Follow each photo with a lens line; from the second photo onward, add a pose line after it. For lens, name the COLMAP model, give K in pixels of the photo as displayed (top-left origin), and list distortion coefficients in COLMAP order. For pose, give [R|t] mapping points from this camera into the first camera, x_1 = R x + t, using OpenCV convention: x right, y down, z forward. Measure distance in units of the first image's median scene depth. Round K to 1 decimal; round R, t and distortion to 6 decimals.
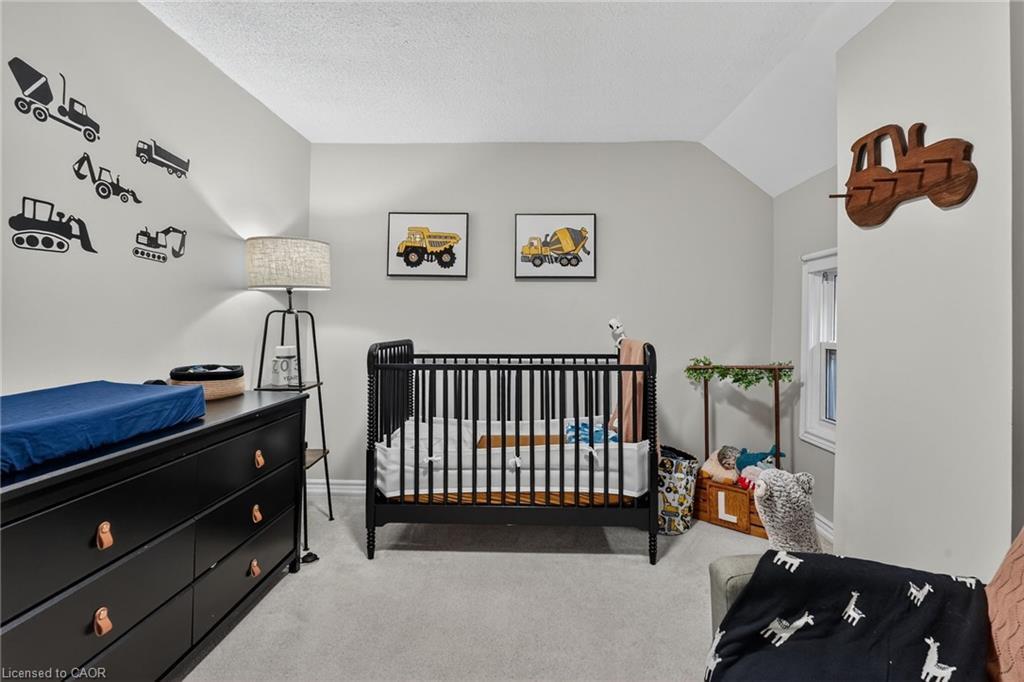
lens RADIAL K [[445.6, 0, 513.0], [0, 445.6, 316.6], [0, 0, 1]] dist [-0.023331, 0.000472]
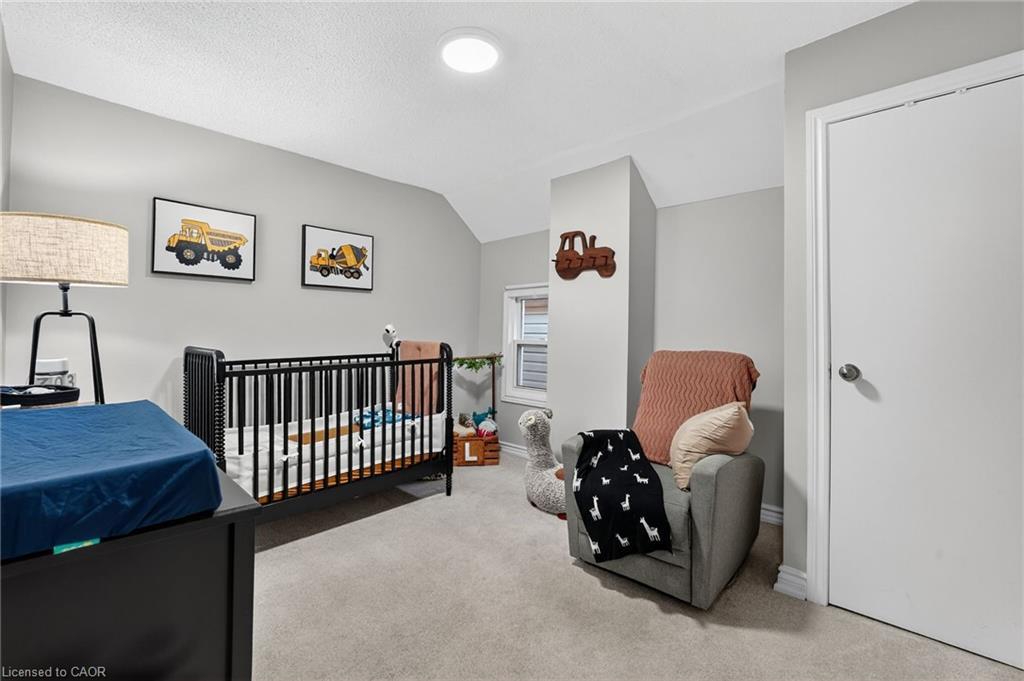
lens RADIAL K [[445.6, 0, 509.9], [0, 445.6, 333.2], [0, 0, 1]] dist [-0.023331, 0.000472]
pose [[0.658524, -0.008575, 0.752511, -0.556501], [-0.014829, 0.999593, 0.024368, -0.007271], [-0.752414, -0.027206, 0.658129, -0.077728]]
